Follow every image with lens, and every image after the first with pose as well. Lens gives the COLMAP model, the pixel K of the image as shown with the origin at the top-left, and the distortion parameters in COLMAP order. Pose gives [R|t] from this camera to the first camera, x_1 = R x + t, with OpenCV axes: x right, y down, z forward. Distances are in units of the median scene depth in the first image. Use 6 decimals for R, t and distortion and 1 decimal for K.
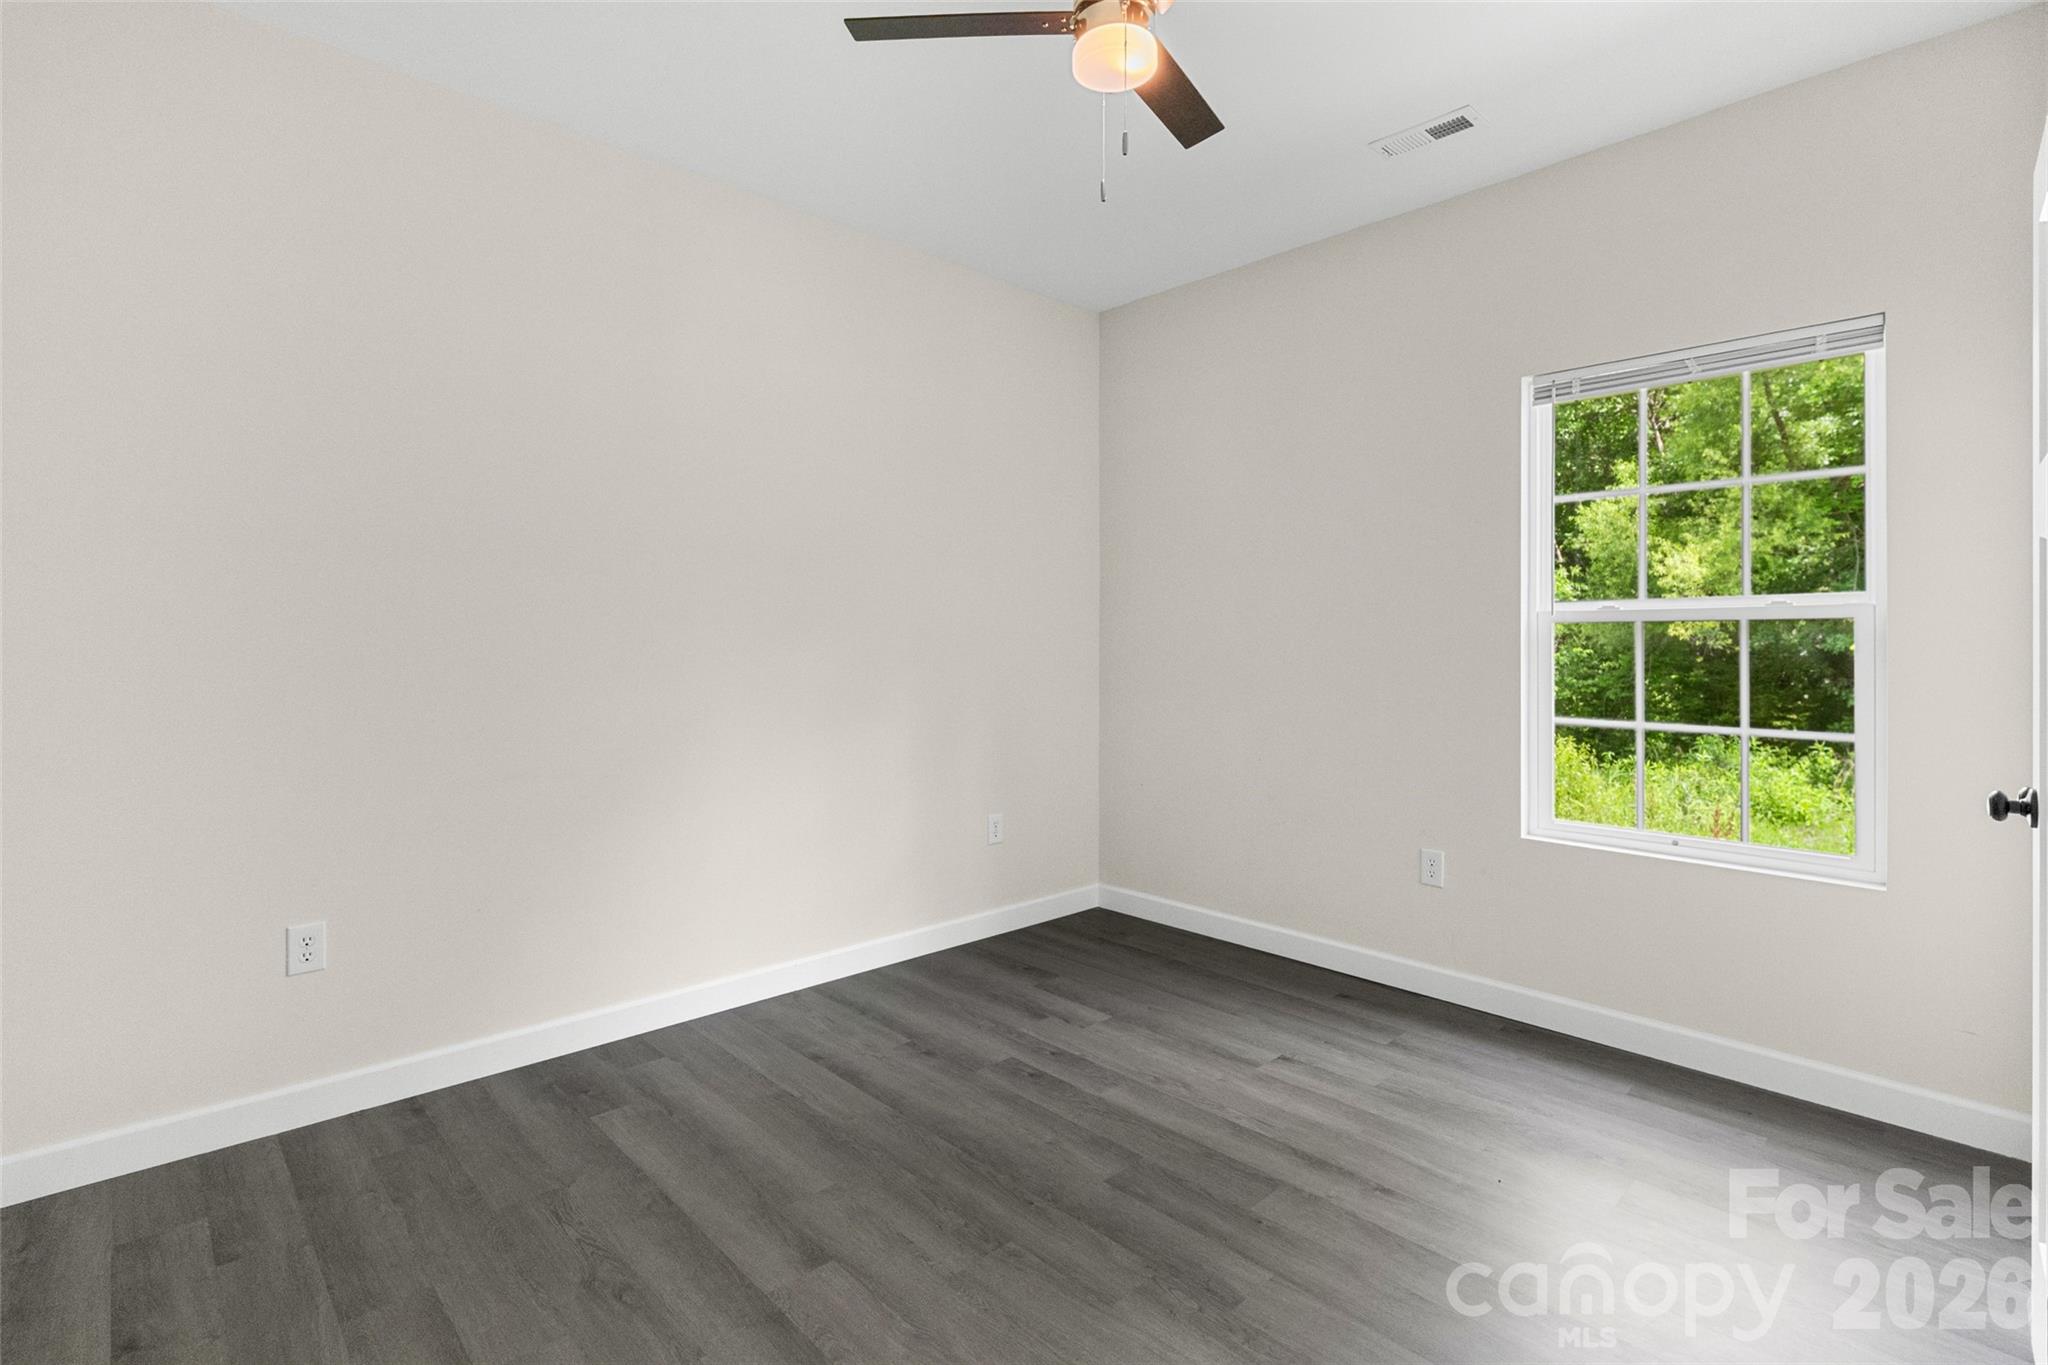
lens RADIAL K [[958.5, 0, 1015.6], [0, 958.5, 650.0], [0, 0, 1]] dist [-0.004017, -0.000806]
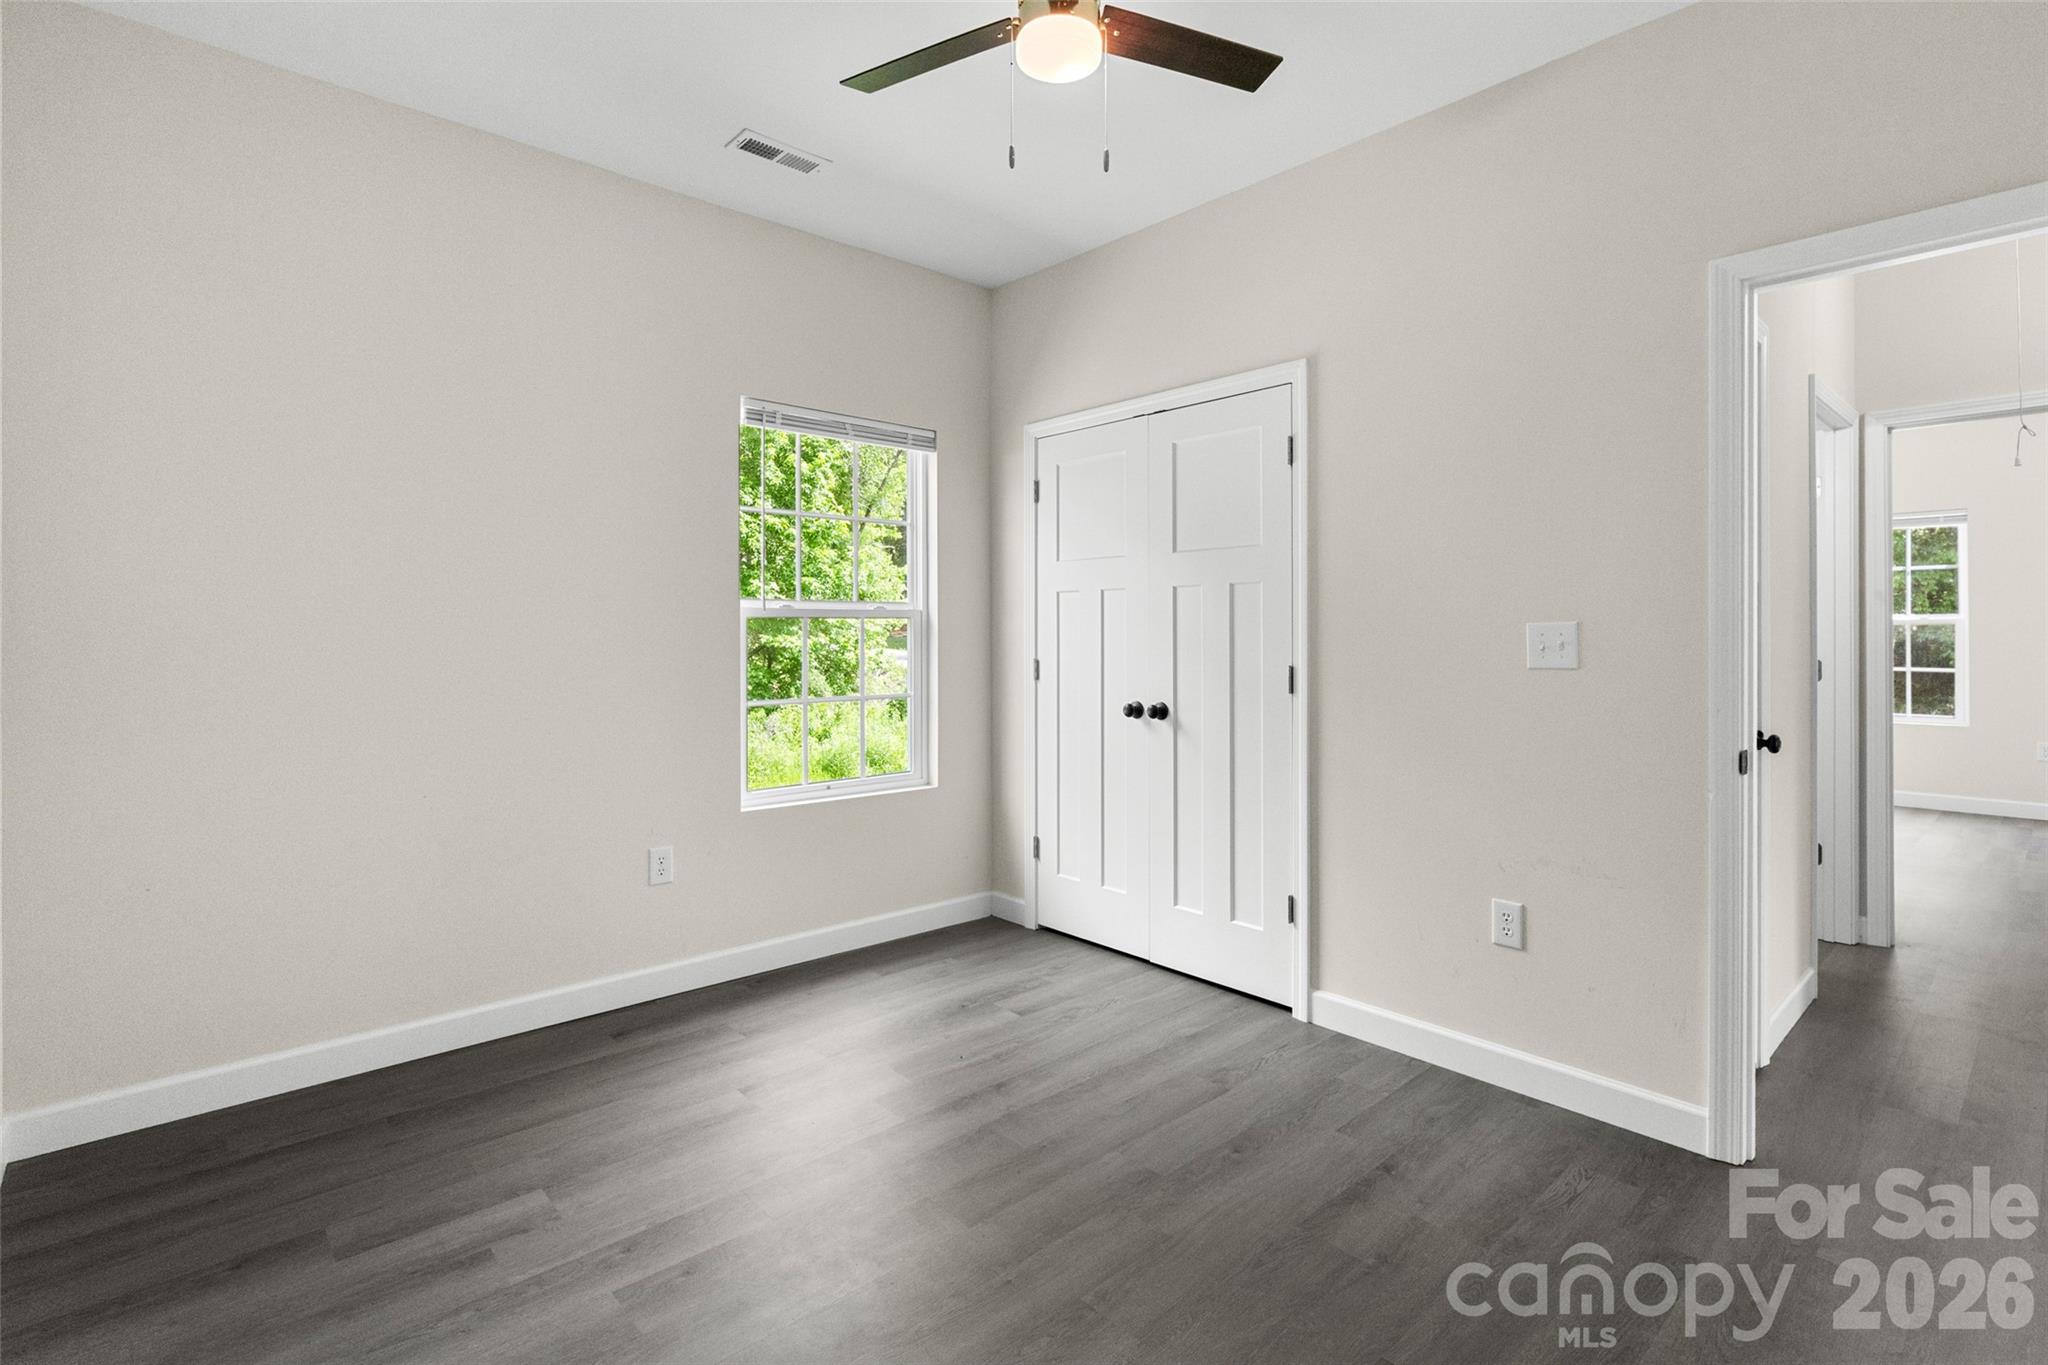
lens RADIAL K [[958.5, 0, 1015.6], [0, 958.5, 650.0], [0, 0, 1]] dist [-0.004017, -0.000806]
pose [[0.019951, -0.013961, 0.999703, -0.564590], [0.011160, 0.999843, 0.013741, -0.001916], [-0.999739, 0.010882, 0.020104, 0.655115]]
